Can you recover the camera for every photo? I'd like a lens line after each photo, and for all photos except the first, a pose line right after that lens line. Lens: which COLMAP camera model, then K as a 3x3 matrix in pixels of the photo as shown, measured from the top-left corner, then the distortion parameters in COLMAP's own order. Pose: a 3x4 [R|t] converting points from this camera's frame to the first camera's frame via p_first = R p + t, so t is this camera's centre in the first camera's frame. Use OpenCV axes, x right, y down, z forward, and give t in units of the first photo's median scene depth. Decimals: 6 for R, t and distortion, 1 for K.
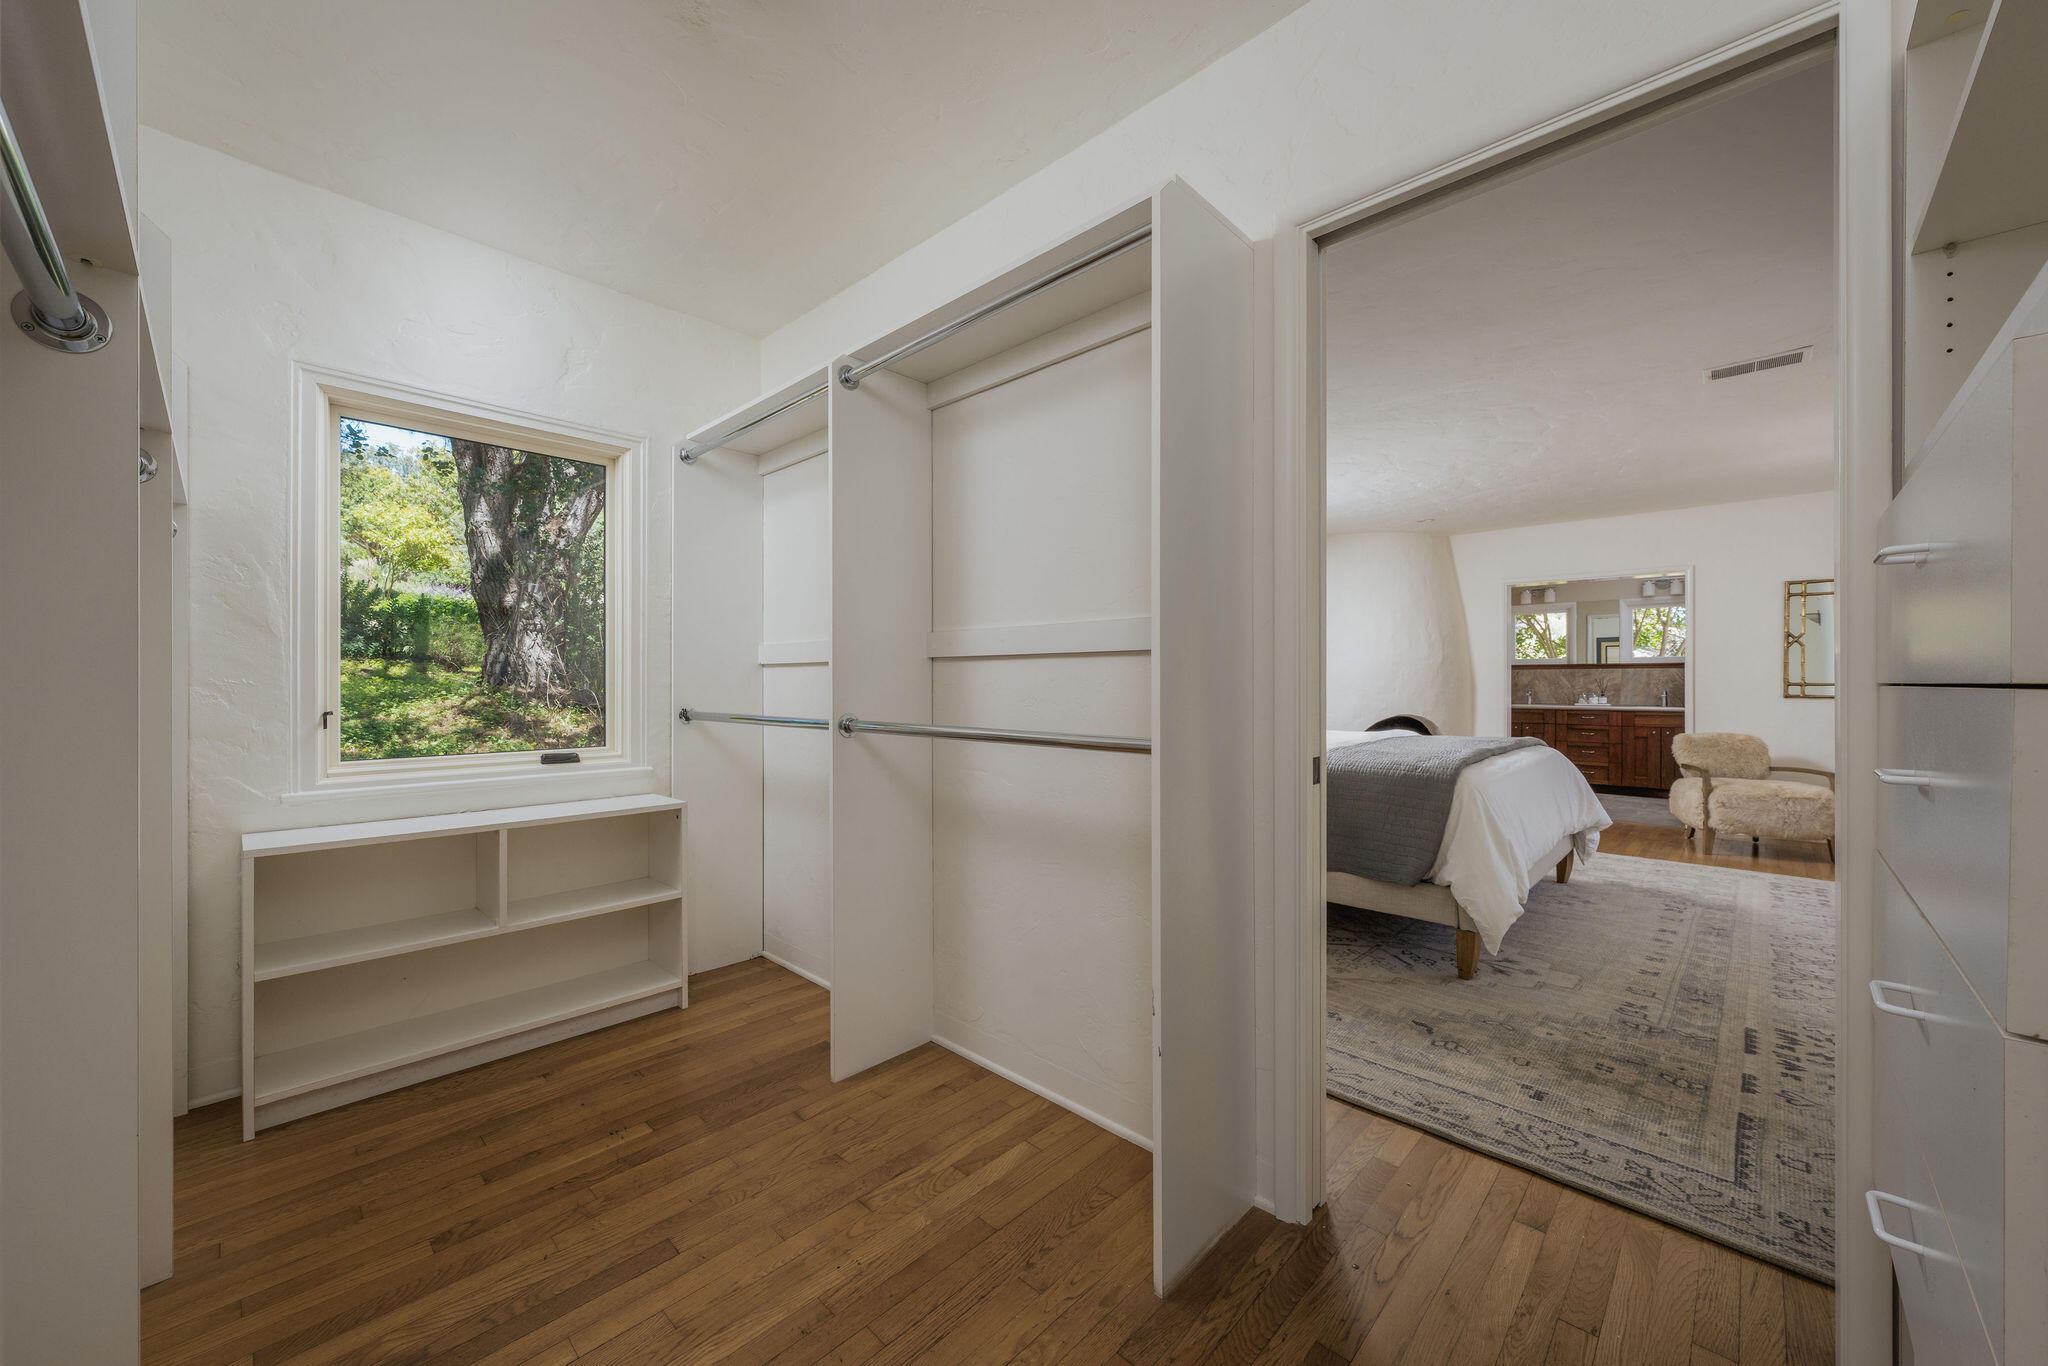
lens RADIAL K [[765.6, 0, 1031.5], [0, 765.6, 679.8], [0, 0, 1]] dist [-0.000210, -0.000012]
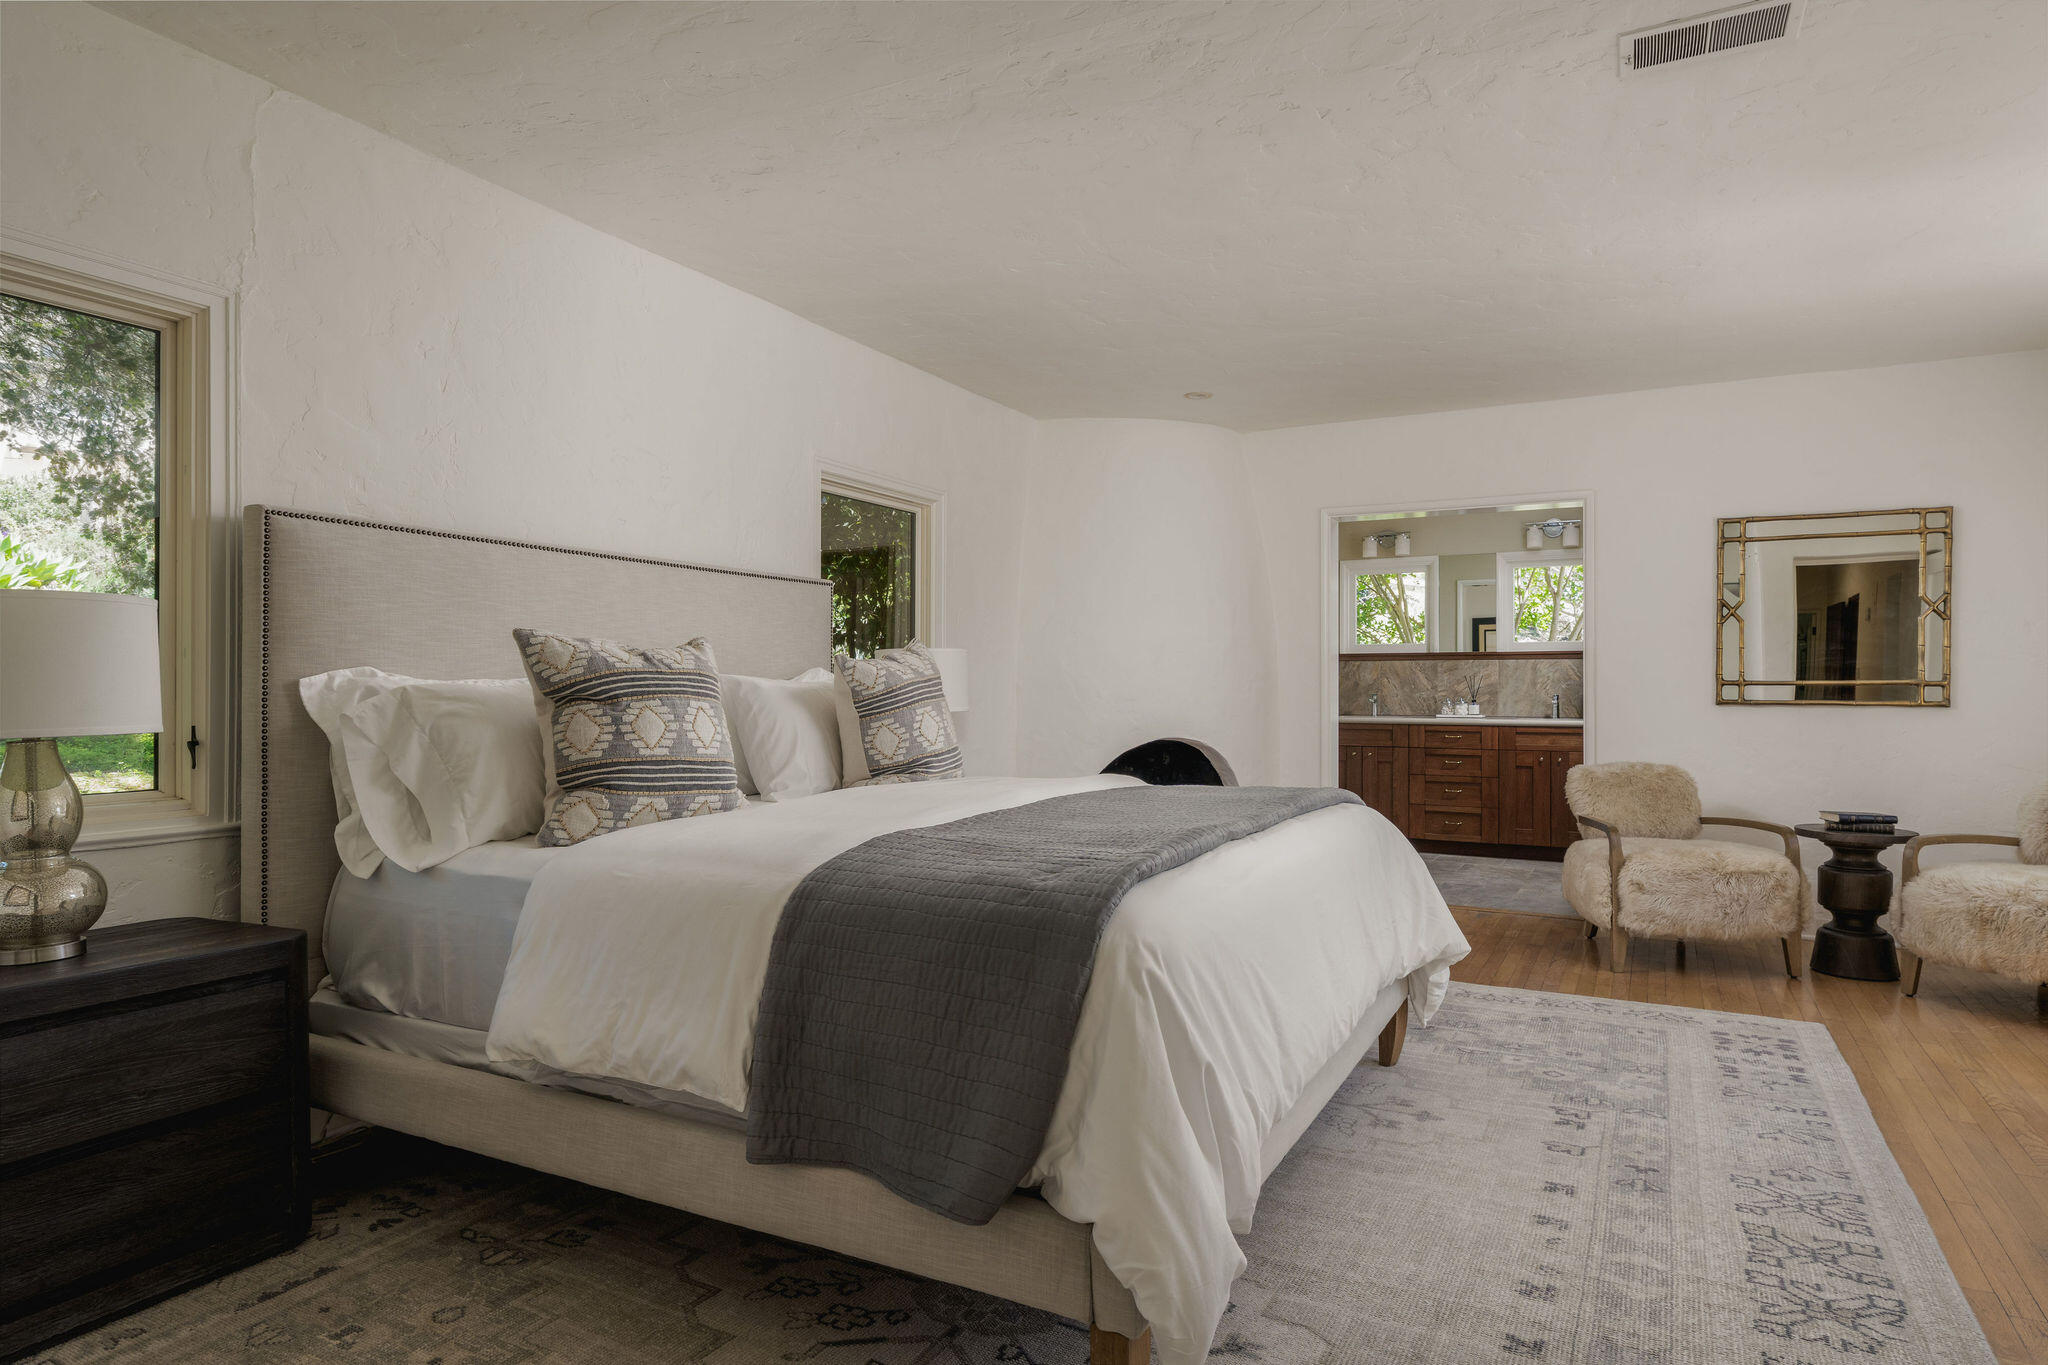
lens RADIAL K [[1182.3, 0, 1024.0], [0, 1182.3, 682.5], [0, 0, 1]] dist [-0.002577, -0.001540]
pose [[0.964237, -0.001445, 0.265039, 0.154728], [0.001012, 0.999998, 0.001768, 0.002682], [-0.265041, -0.001437, 0.964236, 0.186738]]
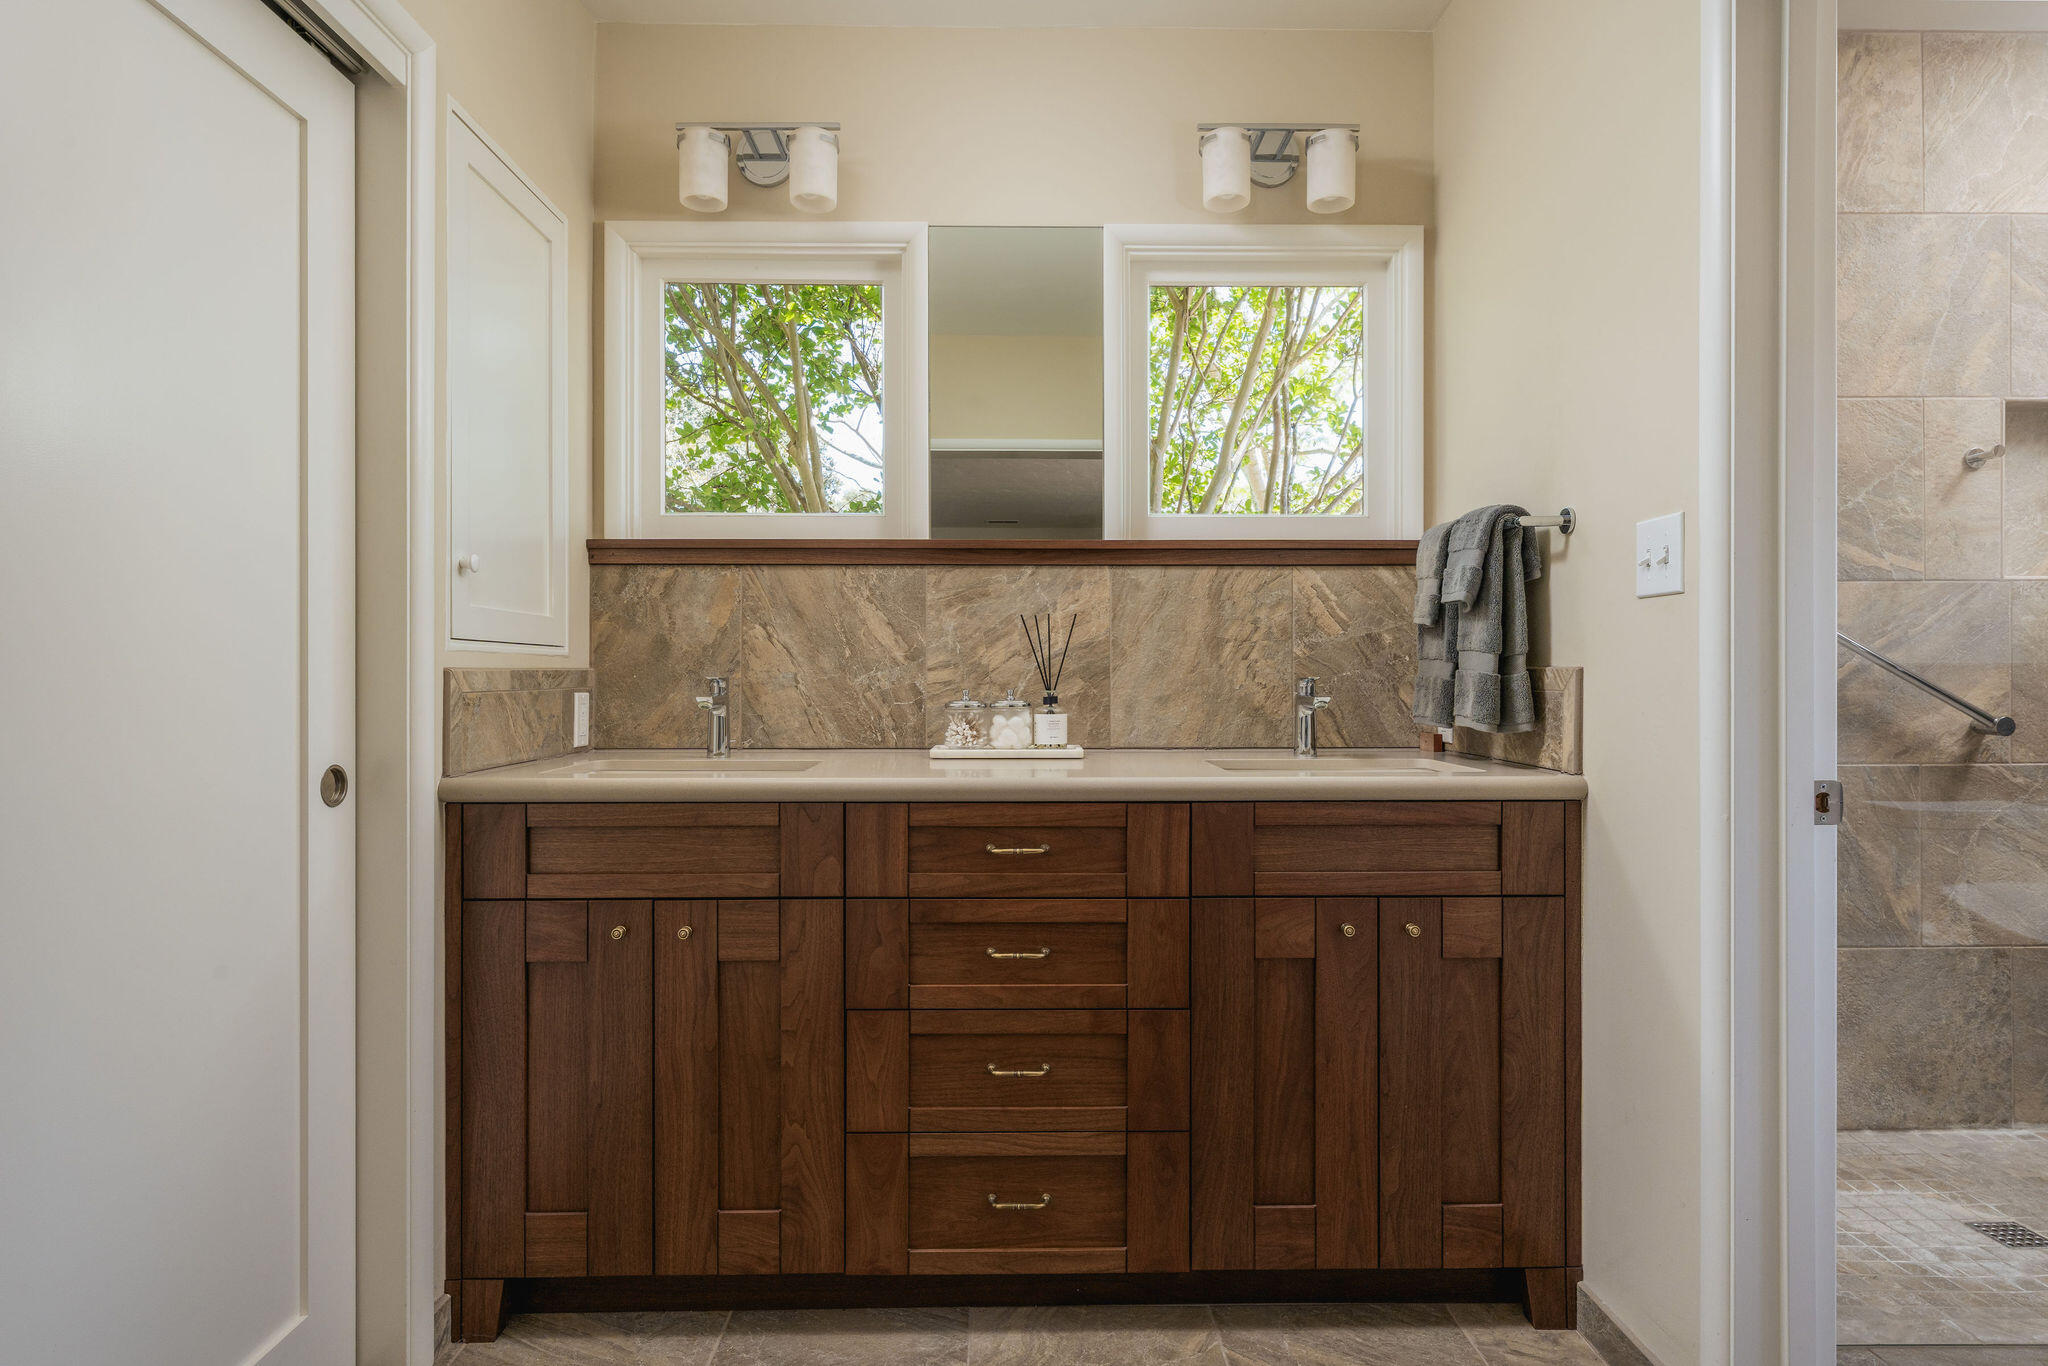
lens RADIAL K [[1159.0, 0, 1024.0], [0, 1159.0, 683.0], [0, 0, 1]] dist [-0.000382, 0.000013]
pose [[0.719950, -0.007480, 0.693985, 0.697691], [0.000242, 0.999945, 0.010526, 0.016036], [-0.694026, -0.007410, 0.719912, 1.025595]]
